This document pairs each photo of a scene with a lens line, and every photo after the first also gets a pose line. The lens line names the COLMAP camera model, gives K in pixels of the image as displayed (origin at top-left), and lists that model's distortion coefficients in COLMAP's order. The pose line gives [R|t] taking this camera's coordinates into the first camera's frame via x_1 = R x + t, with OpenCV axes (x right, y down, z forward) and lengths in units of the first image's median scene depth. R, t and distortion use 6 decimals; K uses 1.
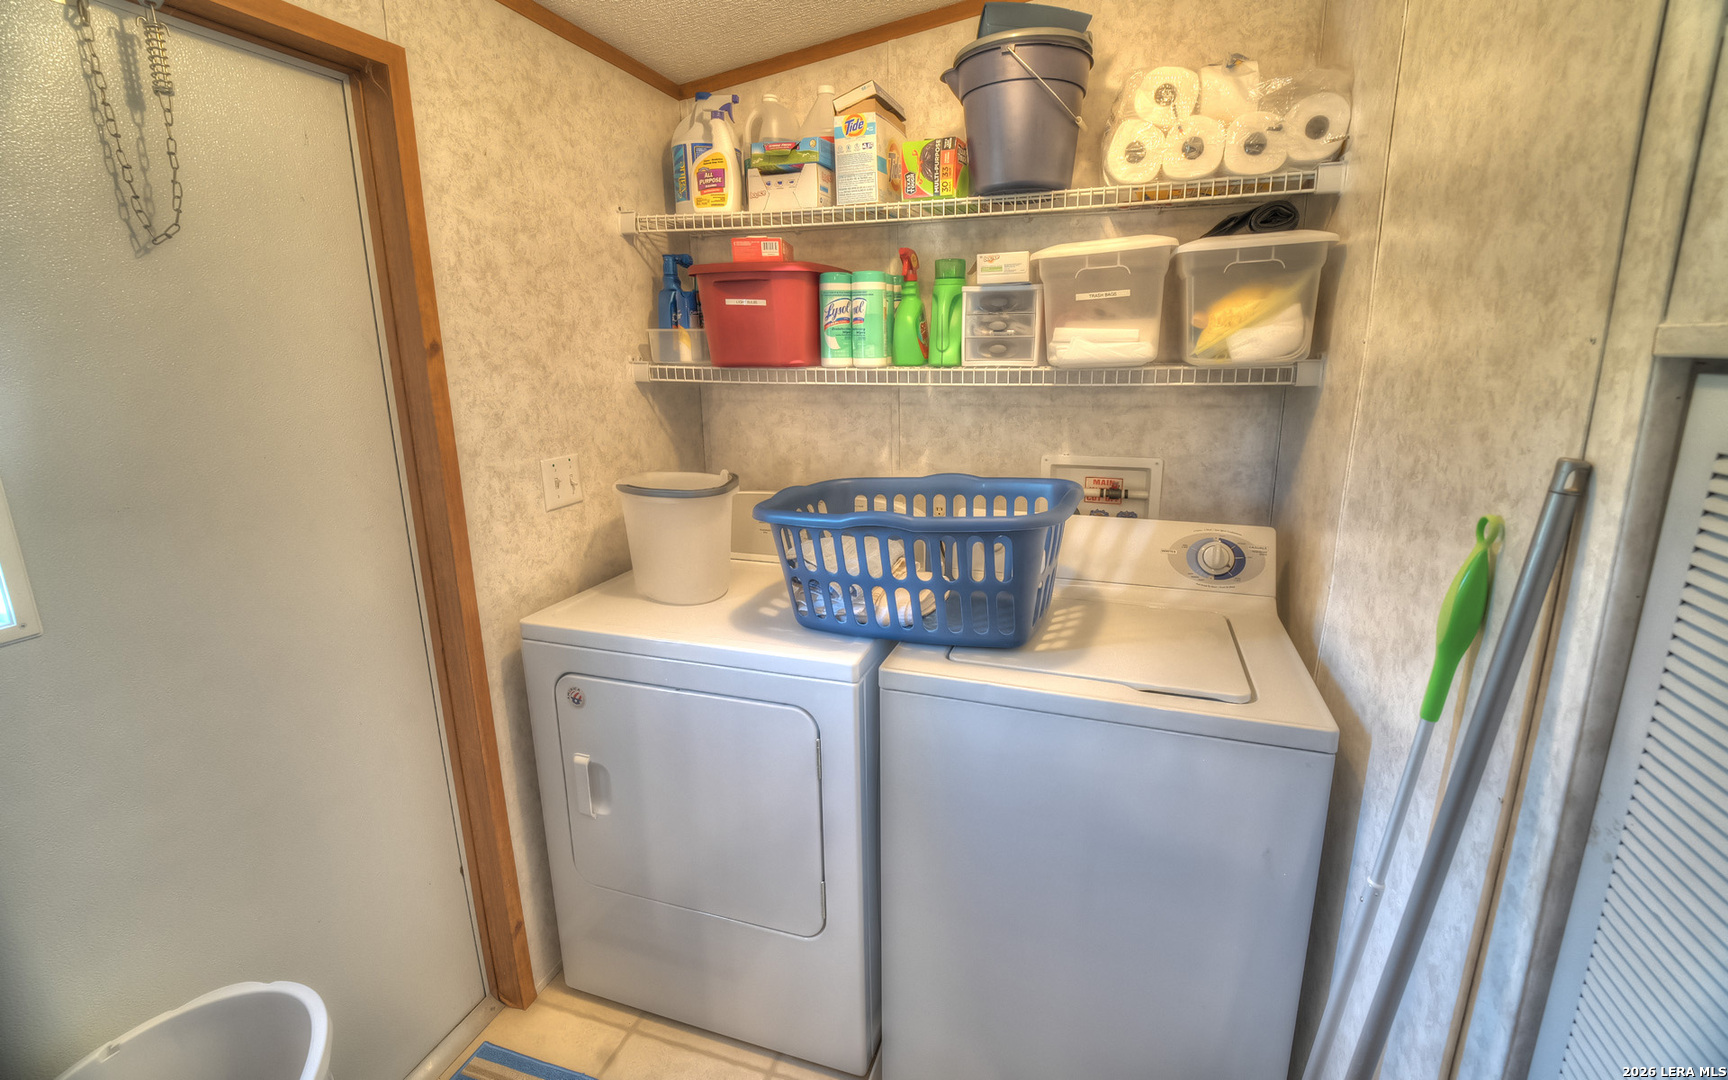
lens RADIAL K [[727.0, 0, 883.0], [0, 727.0, 510.3], [0, 0, 1]] dist [0.000536, 0.000003]
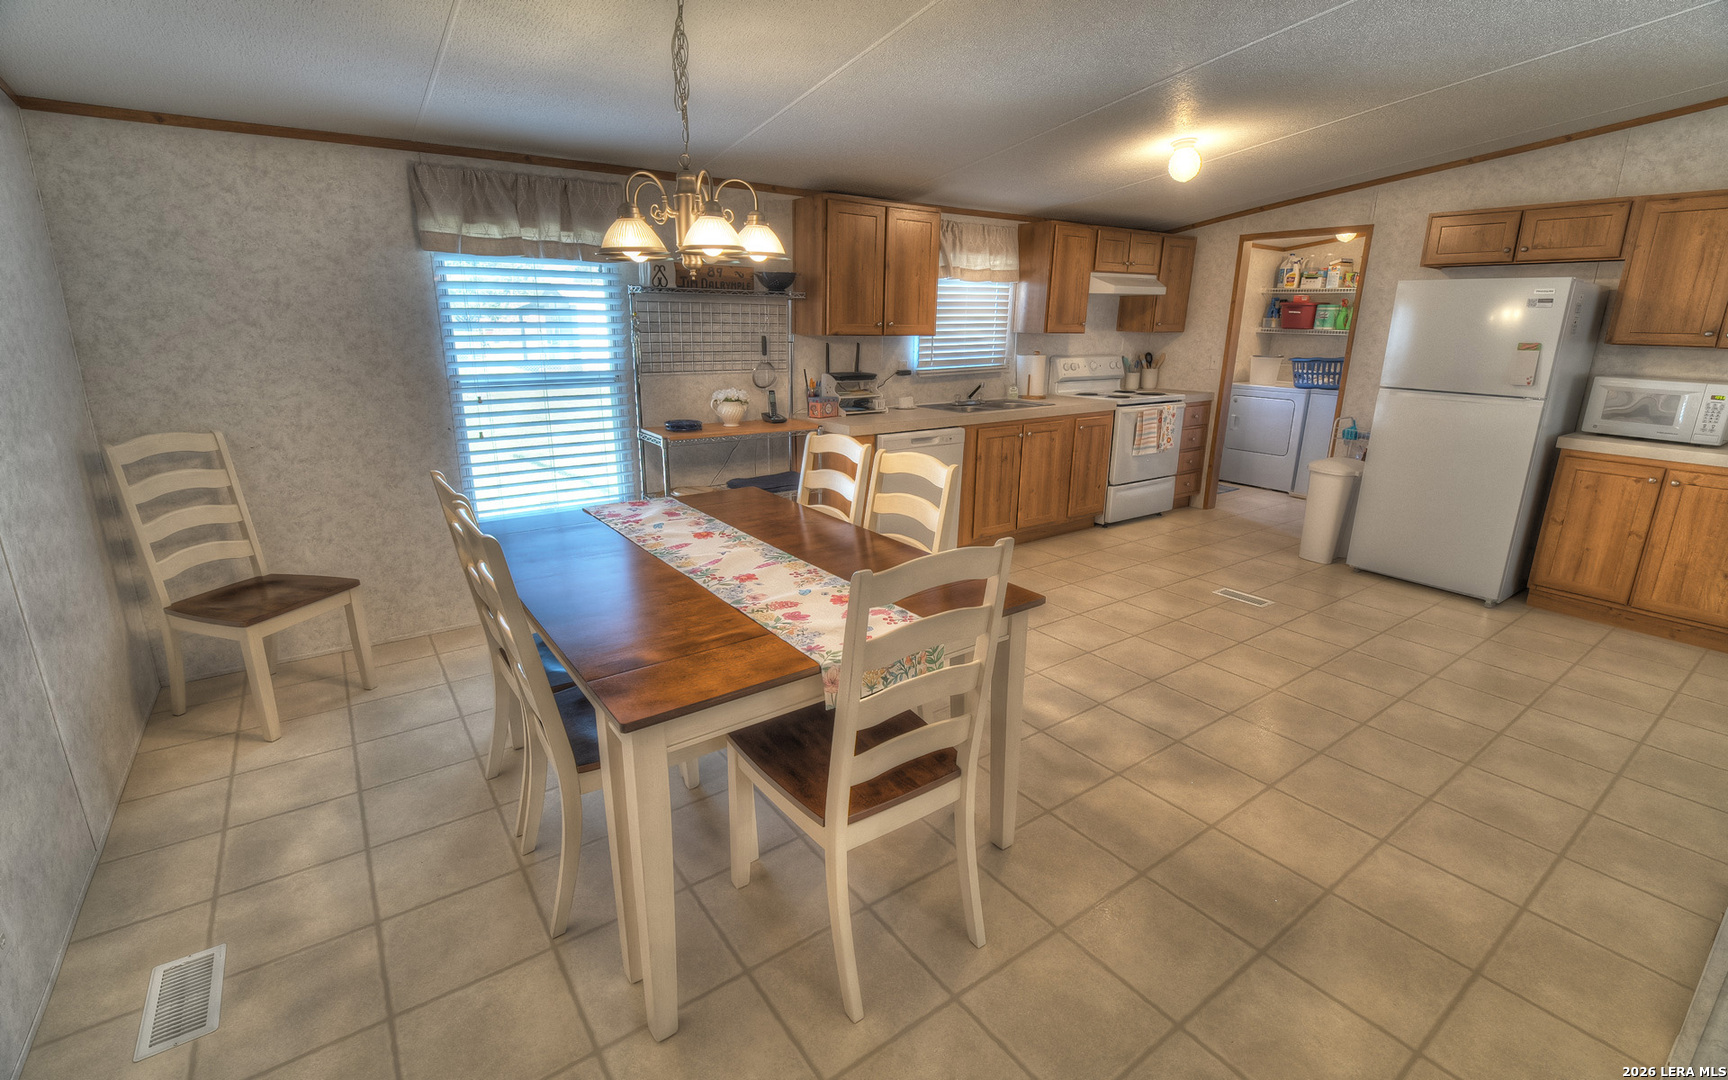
lens RADIAL K [[763.9, 0, 861.7], [0, 763.9, 532.4], [0, 0, 1]] dist [-0.016462, -0.000883]
pose [[0.796944, 0.179344, -0.576815, 0.519547], [-0.151132, 0.983737, 0.097057, 0.831432], [0.584841, 0.009826, 0.811089, -3.644514]]
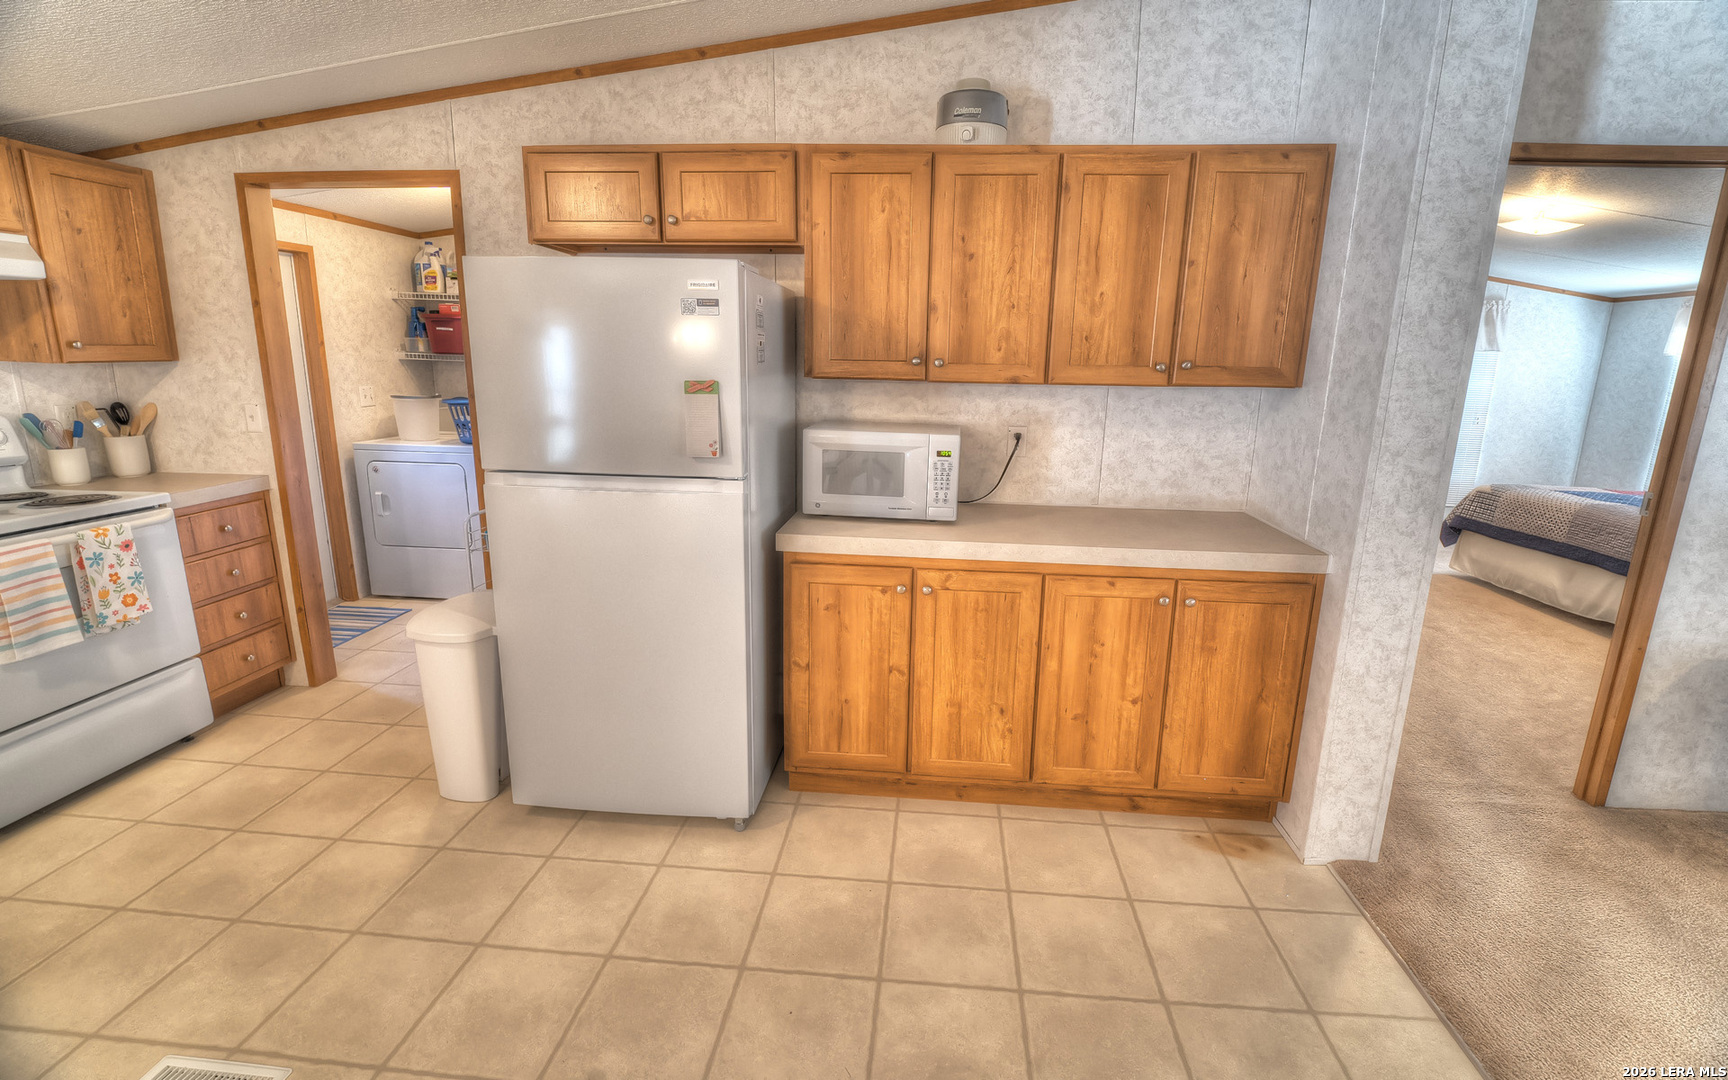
lens RADIAL K [[753.6, 0, 881.4], [0, 753.6, 527.9], [0, 0, 1]] dist [-0.016365, 0.000003]
pose [[0.975077, -0.016604, 0.221243, 0.720322], [0.016183, 0.999862, 0.003715, 0.434219], [-0.221275, -0.000042, 0.975212, -1.929834]]
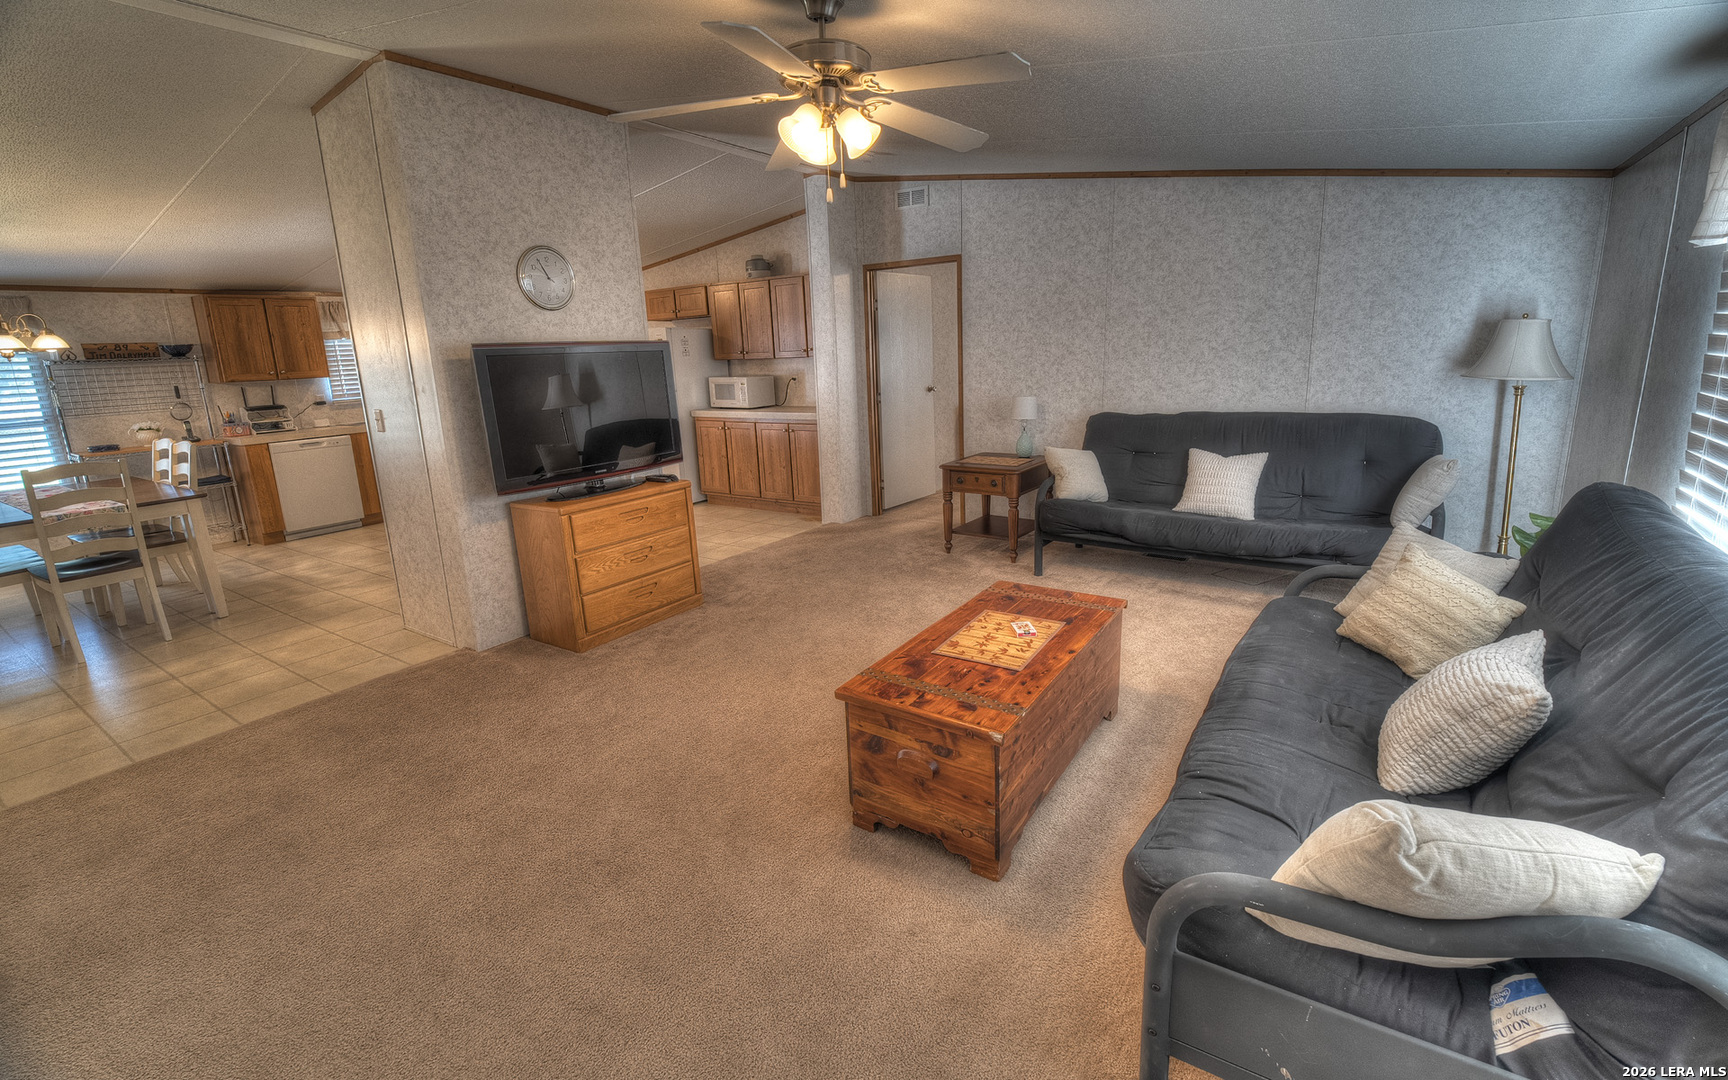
lens RADIAL K [[753.6, 0, 881.4], [0, 753.6, 527.9], [0, 0, 1]] dist [-0.016365, 0.000003]
pose [[0.960554, 0.043927, -0.274601, 3.088275], [-0.037793, 0.998905, 0.027591, 0.956941], [0.275512, -0.016124, 0.961162, -4.381720]]
